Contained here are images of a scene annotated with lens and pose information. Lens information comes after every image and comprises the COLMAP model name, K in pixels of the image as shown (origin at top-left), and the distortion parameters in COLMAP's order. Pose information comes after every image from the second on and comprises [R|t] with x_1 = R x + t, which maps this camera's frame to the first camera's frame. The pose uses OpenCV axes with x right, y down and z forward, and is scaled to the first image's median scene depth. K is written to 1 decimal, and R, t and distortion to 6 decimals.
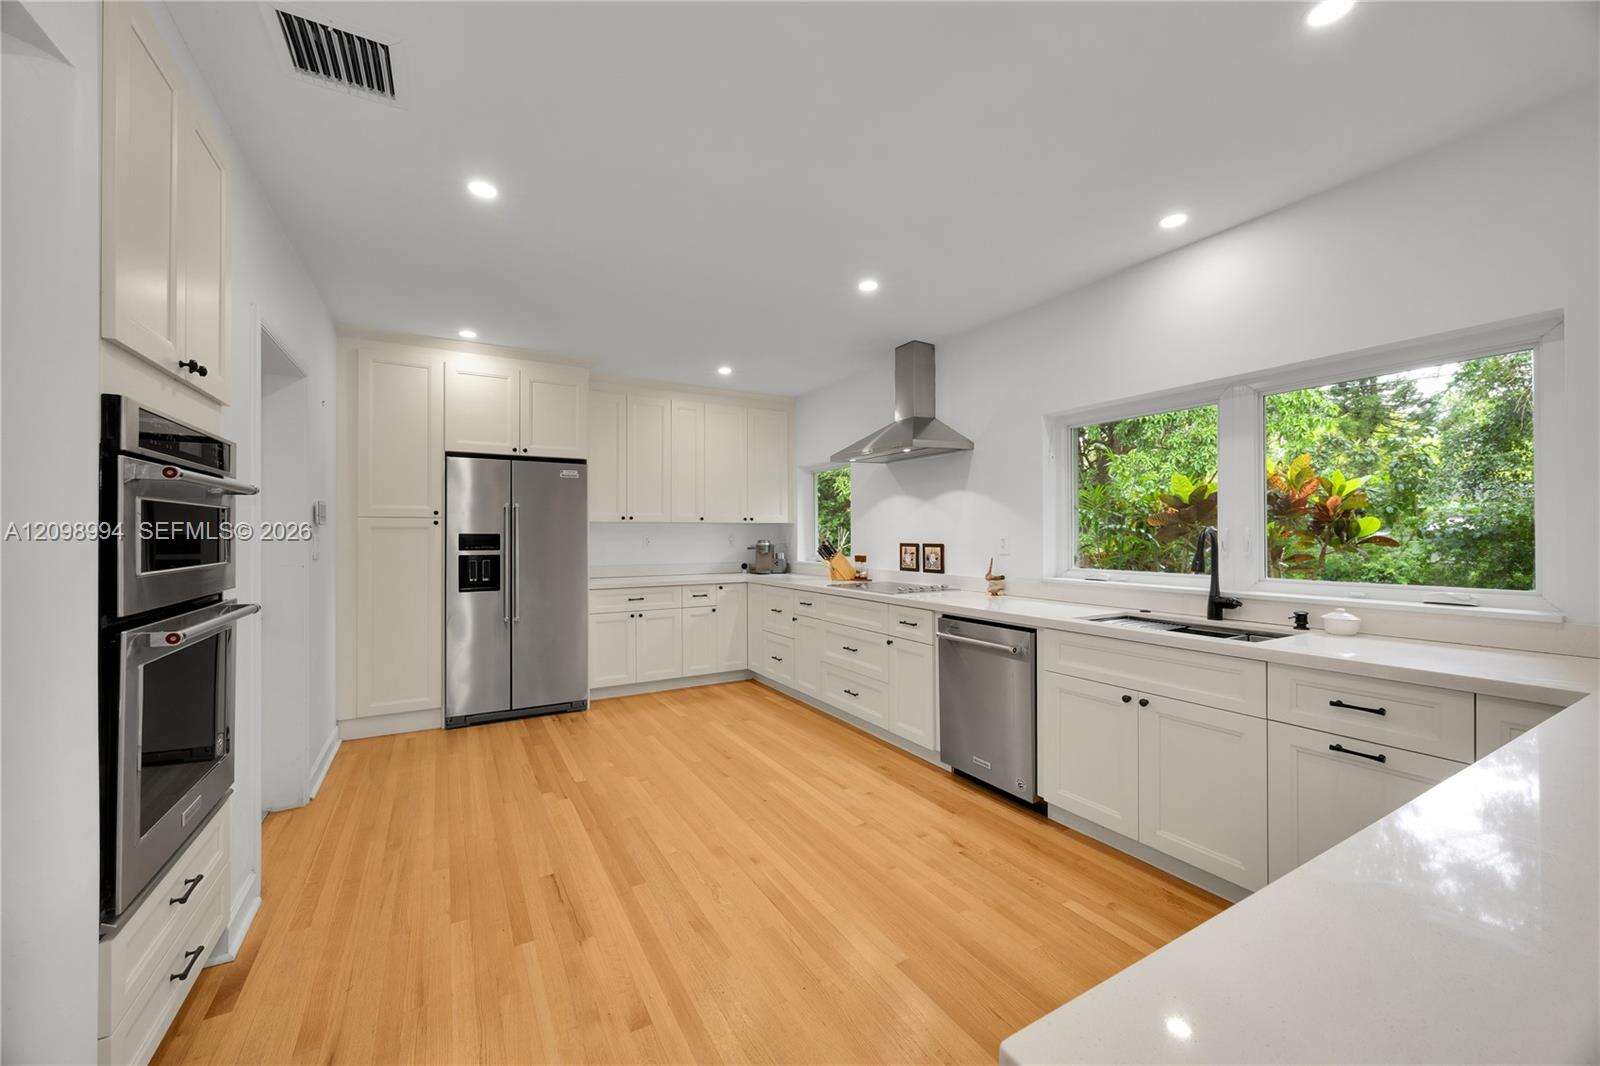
lens RADIAL K [[656.7, 0, 834.3], [0, 656.7, 523.5], [0, 0, 1]] dist [-0.004548, 0.000630]
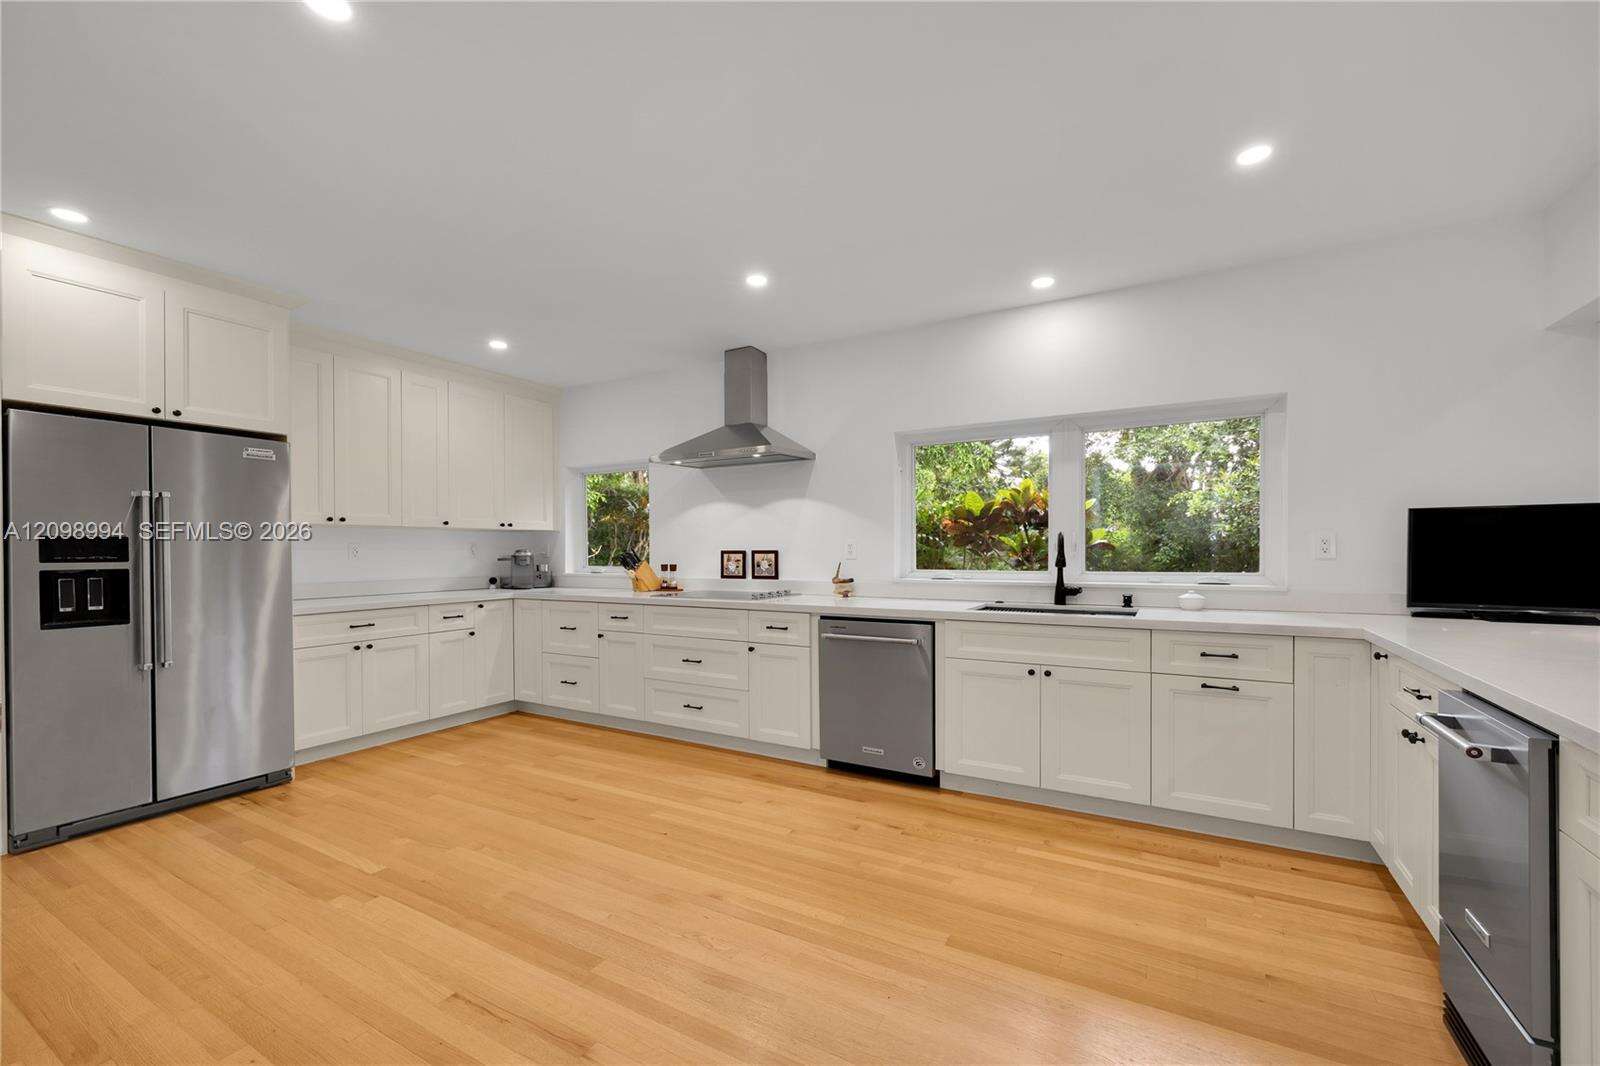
lens RADIAL K [[630.8, 0, 823.3], [0, 630.8, 551.9], [0, 0, 1]] dist [-0.009637, 0.001719]
pose [[0.852601, -0.000359, 0.522562, -0.289759], [-0.007500, 0.999888, 0.012924, 0.020494], [-0.522508, -0.014938, 0.852503, 0.129776]]
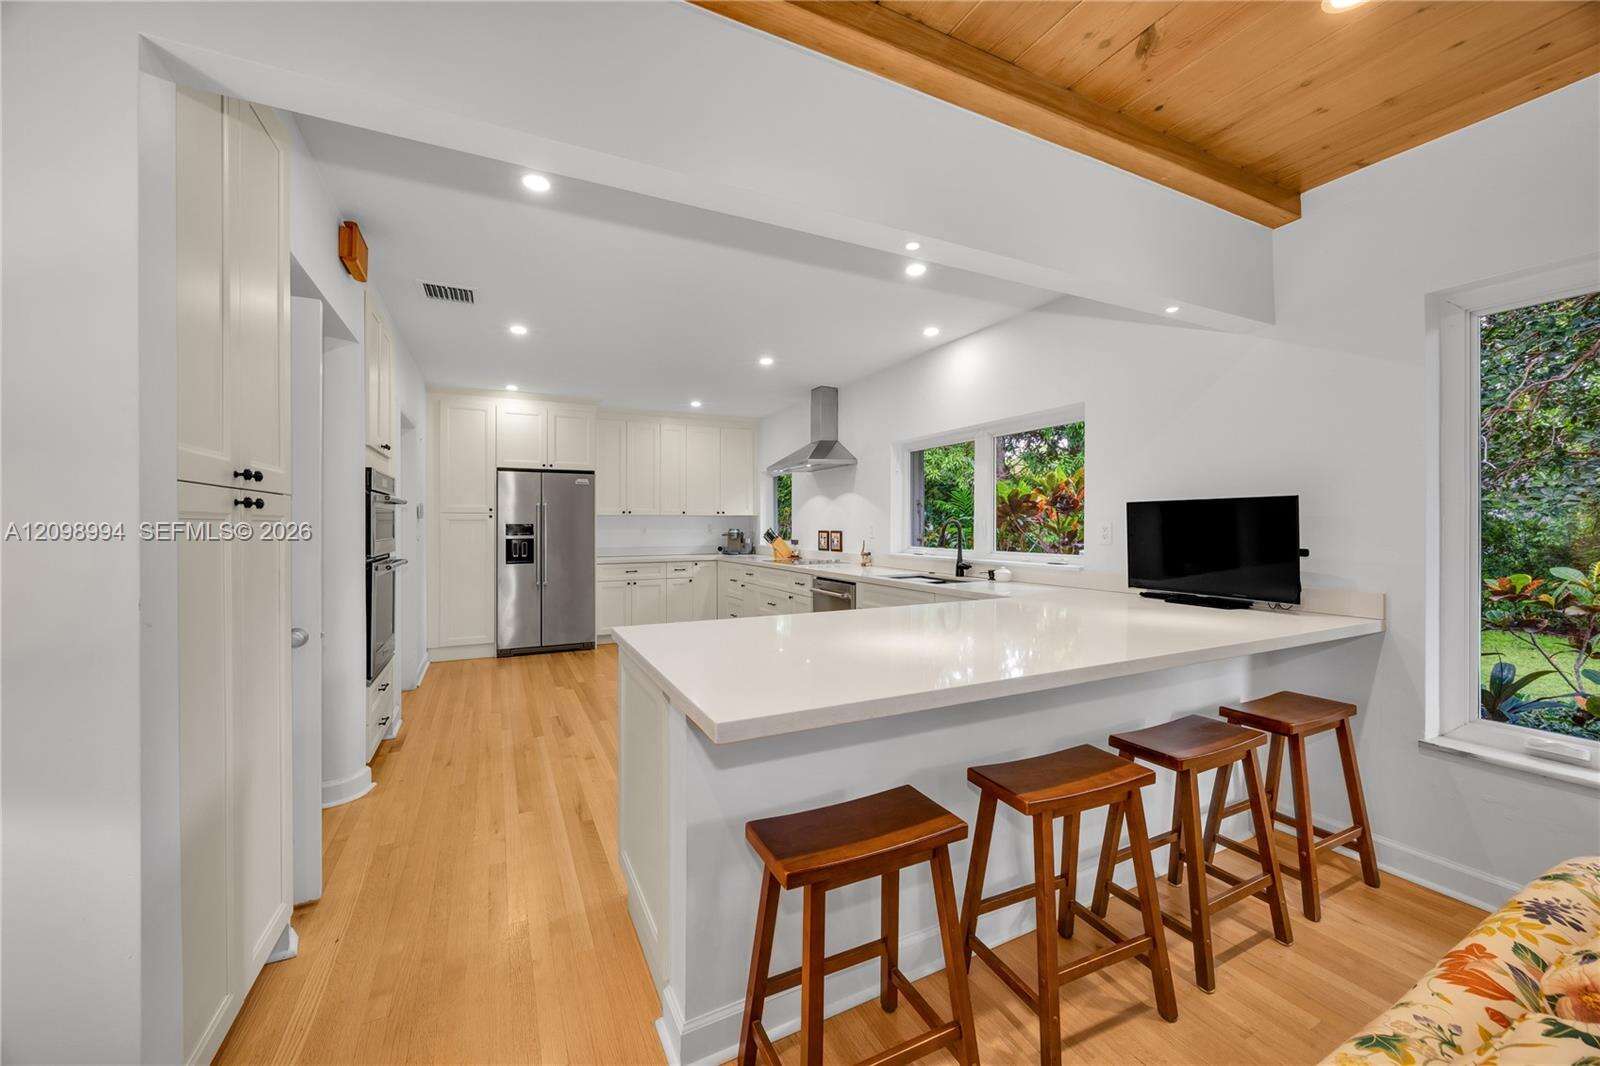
lens RADIAL K [[656.7, 0, 837.2], [0, 656.7, 512.3], [0, 0, 1]] dist [-0.004548, 0.000630]
pose [[0.998578, -0.001536, -0.053296, 0.237164], [0.001436, 0.999997, -0.001909, -0.006252], [0.053298, 0.001830, 0.998577, -0.411236]]
